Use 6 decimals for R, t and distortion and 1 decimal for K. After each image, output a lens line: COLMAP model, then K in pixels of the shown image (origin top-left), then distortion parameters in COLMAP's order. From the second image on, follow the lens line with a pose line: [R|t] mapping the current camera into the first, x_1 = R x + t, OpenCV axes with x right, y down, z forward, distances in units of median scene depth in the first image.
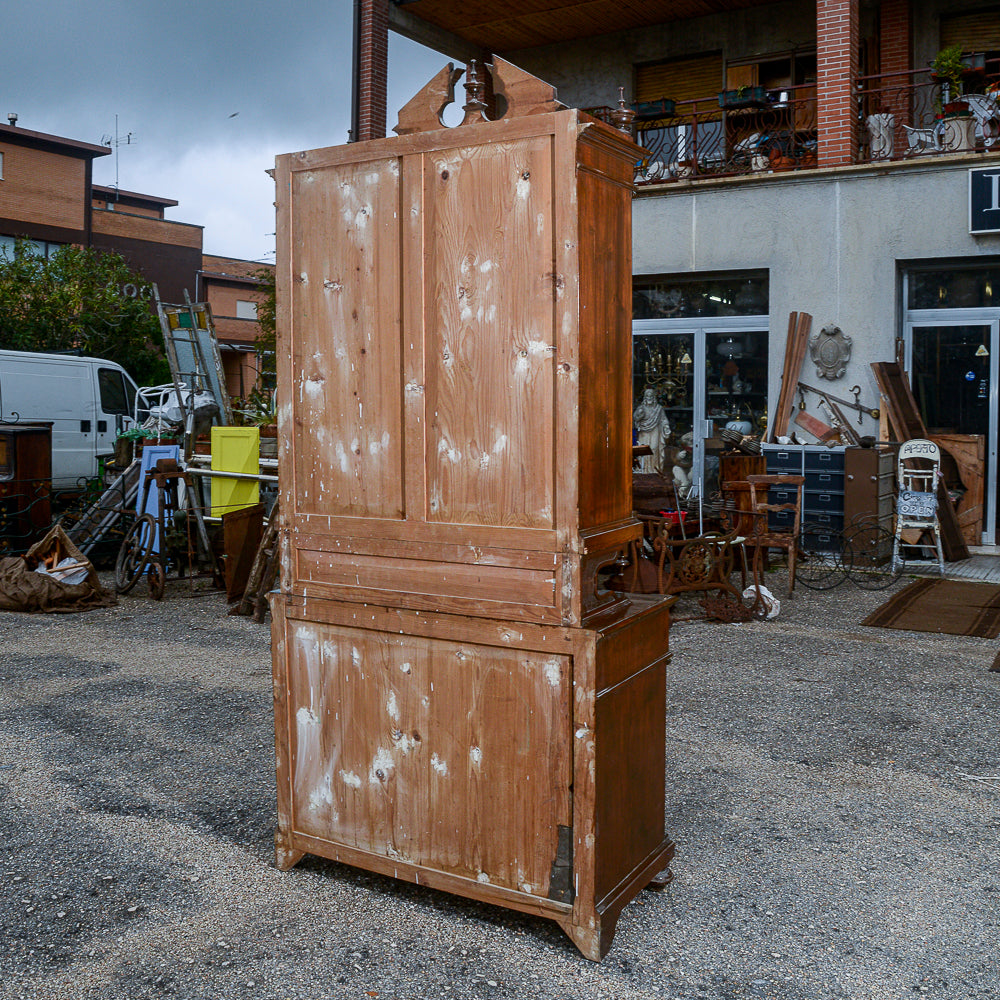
lens RADIAL K [[1074.3, 0, 504.6], [0, 1074.3, 463.3], [0, 0, 1]] dist [-0.133018, 0.135828]
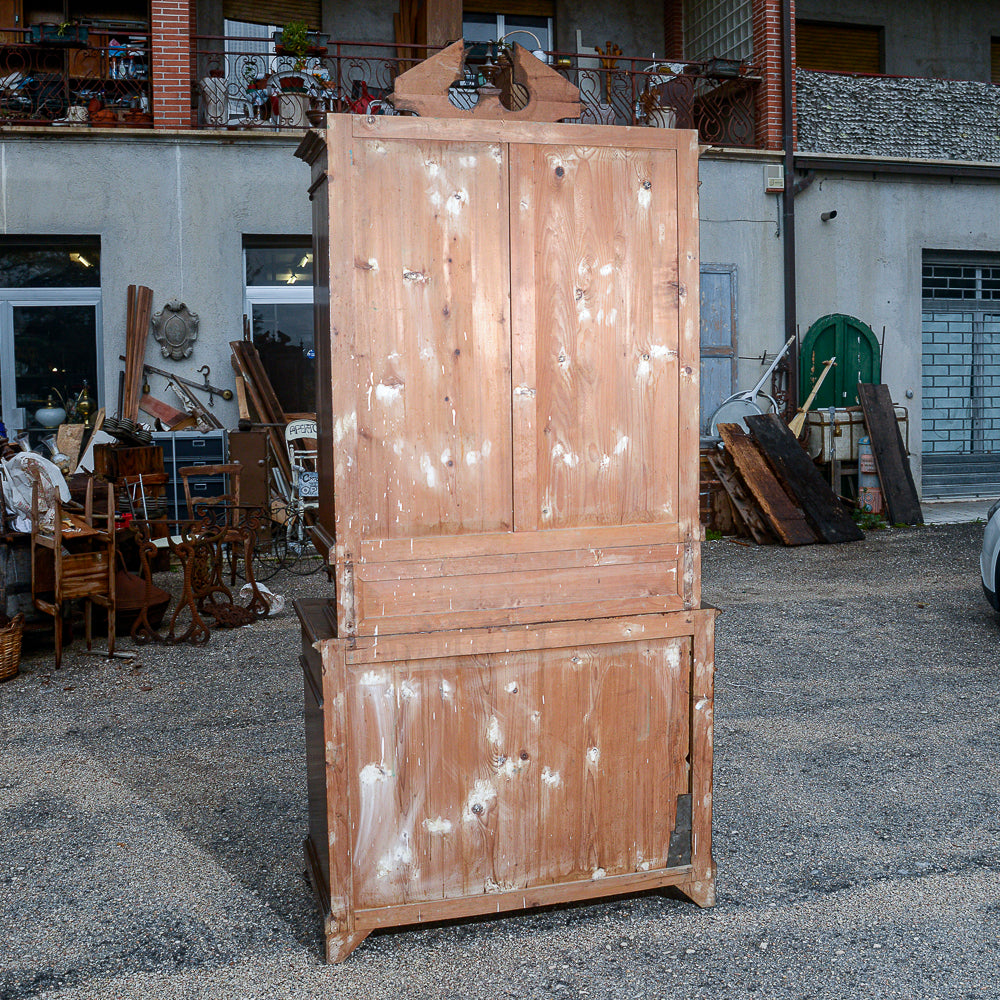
lens RADIAL K [[1174.4, 0, 539.3], [0, 1174.4, 485.5], [0, 0, 1]] dist [-0.122025, 0.083811]
pose [[0.688291, -0.082521, 0.720726, -0.813826], [0.056158, 0.996589, 0.060476, -0.048610], [-0.723258, -0.001150, 0.690577, 0.267340]]
